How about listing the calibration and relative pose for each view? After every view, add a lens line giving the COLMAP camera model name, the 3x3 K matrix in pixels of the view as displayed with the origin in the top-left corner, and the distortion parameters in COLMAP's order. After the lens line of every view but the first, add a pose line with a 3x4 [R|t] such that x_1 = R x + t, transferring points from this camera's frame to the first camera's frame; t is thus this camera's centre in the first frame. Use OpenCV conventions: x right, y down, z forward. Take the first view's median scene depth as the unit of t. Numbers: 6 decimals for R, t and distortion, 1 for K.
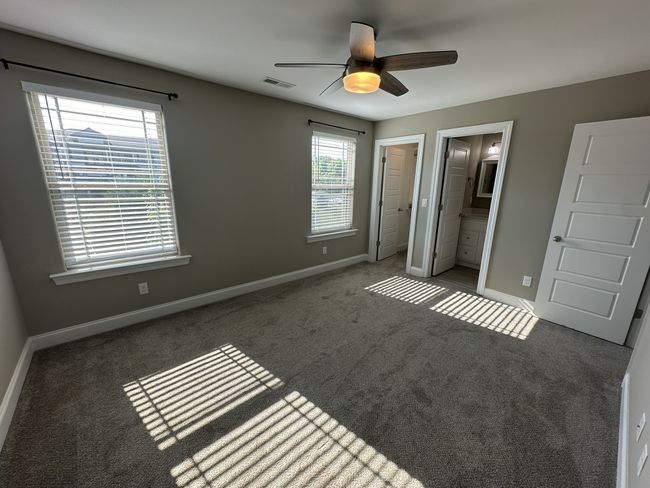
lens RADIAL K [[259.0, 0, 325.0], [0, 259.0, 244.0], [0, 0, 1]] dist [-0.000046, 0.000012]
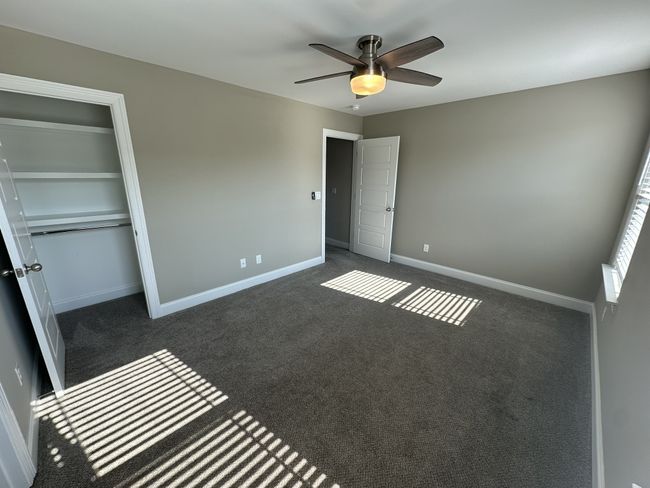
lens RADIAL K [[259.0, 0, 325.0], [0, 259.0, 244.0], [0, 0, 1]] dist [-0.000046, 0.000012]
pose [[-0.996424, -0.008240, -0.084092, 0.277273], [-0.048664, 0.869560, 0.491423, -0.396911], [0.069073, 0.493758, -0.866852, 1.547768]]
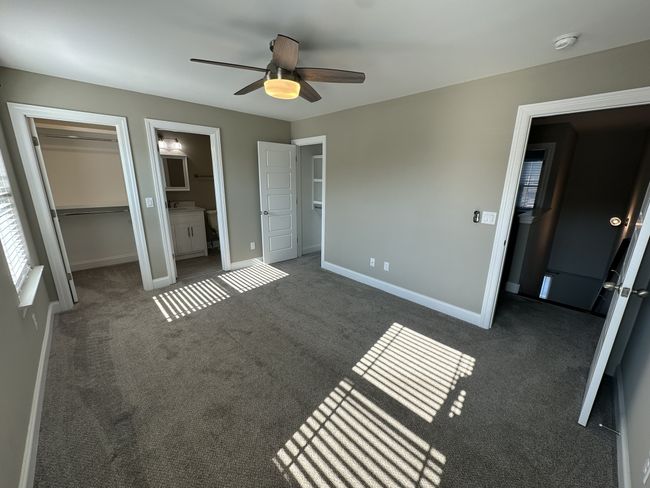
lens RADIAL K [[259.0, 0, 325.0], [0, 259.0, 244.0], [0, 0, 1]] dist [-0.000046, 0.000012]
pose [[-0.047318, -0.266689, 0.962620, -0.726720], [0.222986, 0.936560, 0.270430, -0.194117], [-0.973672, 0.227447, 0.015152, 0.668795]]
